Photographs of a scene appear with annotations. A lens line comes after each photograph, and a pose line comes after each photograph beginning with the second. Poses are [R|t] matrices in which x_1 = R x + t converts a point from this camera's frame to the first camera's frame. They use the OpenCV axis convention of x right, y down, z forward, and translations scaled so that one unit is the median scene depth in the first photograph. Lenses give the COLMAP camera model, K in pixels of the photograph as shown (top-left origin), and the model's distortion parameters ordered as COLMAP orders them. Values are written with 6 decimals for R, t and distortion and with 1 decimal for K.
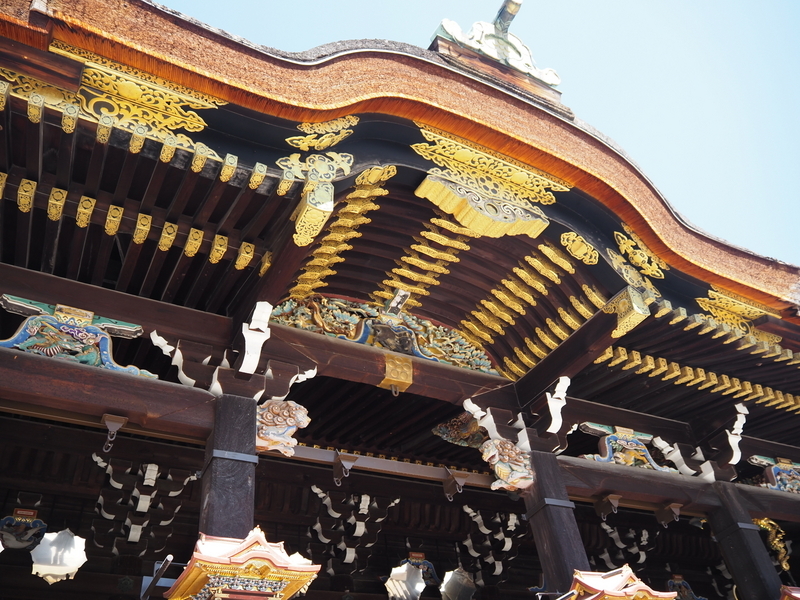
lens RADIAL K [[673.9, 0, 400.0], [0, 673.9, 300.0], [0, 0, 1]] dist [-0.026655, -0.002911]
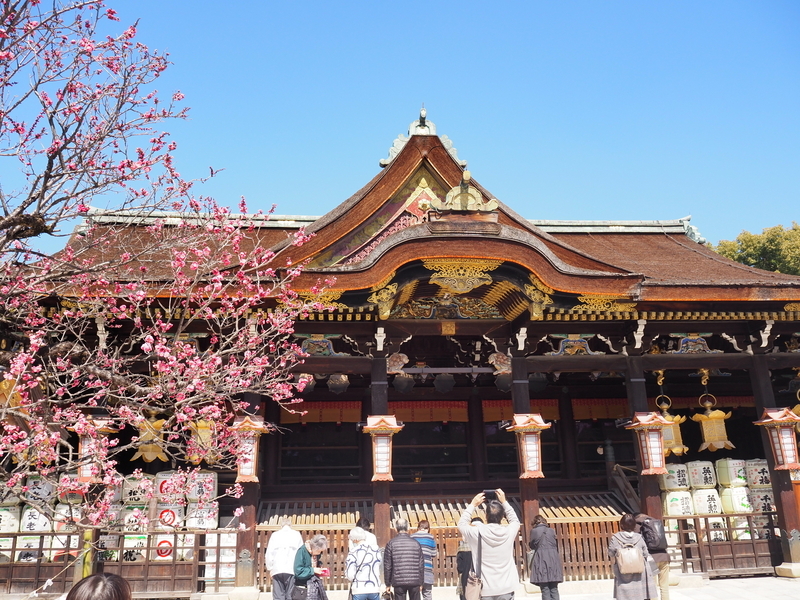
lens RADIAL K [[673.9, 0, 400.0], [0, 673.9, 300.0], [0, 0, 1]] dist [-0.026655, -0.002911]
pose [[0.921886, -0.034730, -0.385901, 0.773027], [0.196770, 0.899945, 0.389076, -0.957396], [0.333777, -0.434618, 0.836481, -0.983727]]
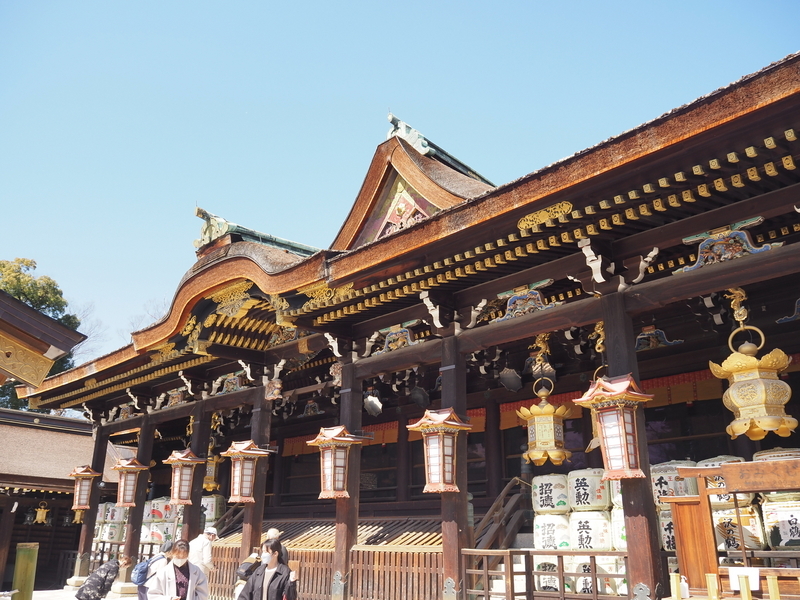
lens RADIAL K [[655.0, 0, 400.0], [0, 655.0, 300.0], [0, 0, 1]] dist [-0.044497, -0.001371]
pose [[0.303759, -0.216778, -0.927759, 2.284939], [0.604795, 0.796292, 0.011957, 0.156285], [0.736175, -0.564736, 0.372987, 0.530042]]
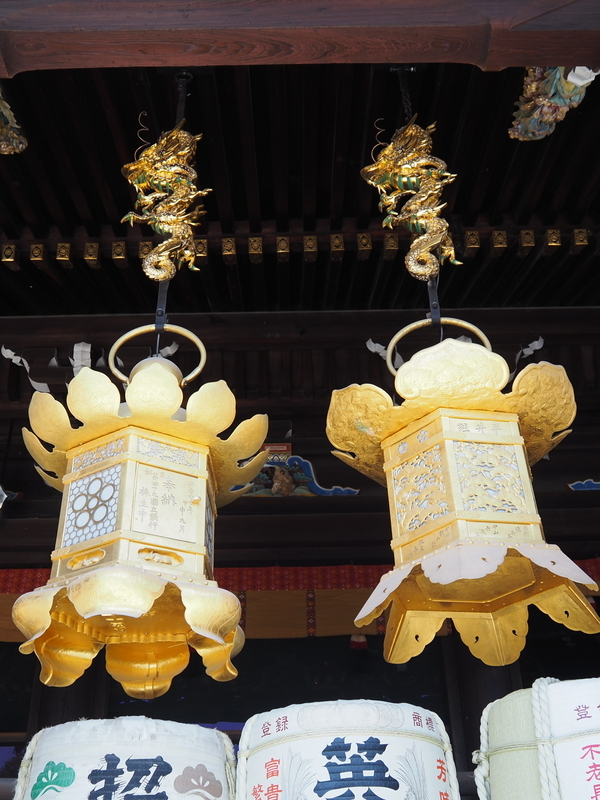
lens RADIAL K [[908.6, 0, 300.0], [0, 908.6, 400.0], [0, 0, 1]] dist [-0.015735, -0.010057]
pose [[0.875018, -0.179653, -0.449520, 1.040909], [0.253863, 0.960952, 0.110110, 0.588561], [0.412186, -0.210465, 0.886458, 0.857640]]
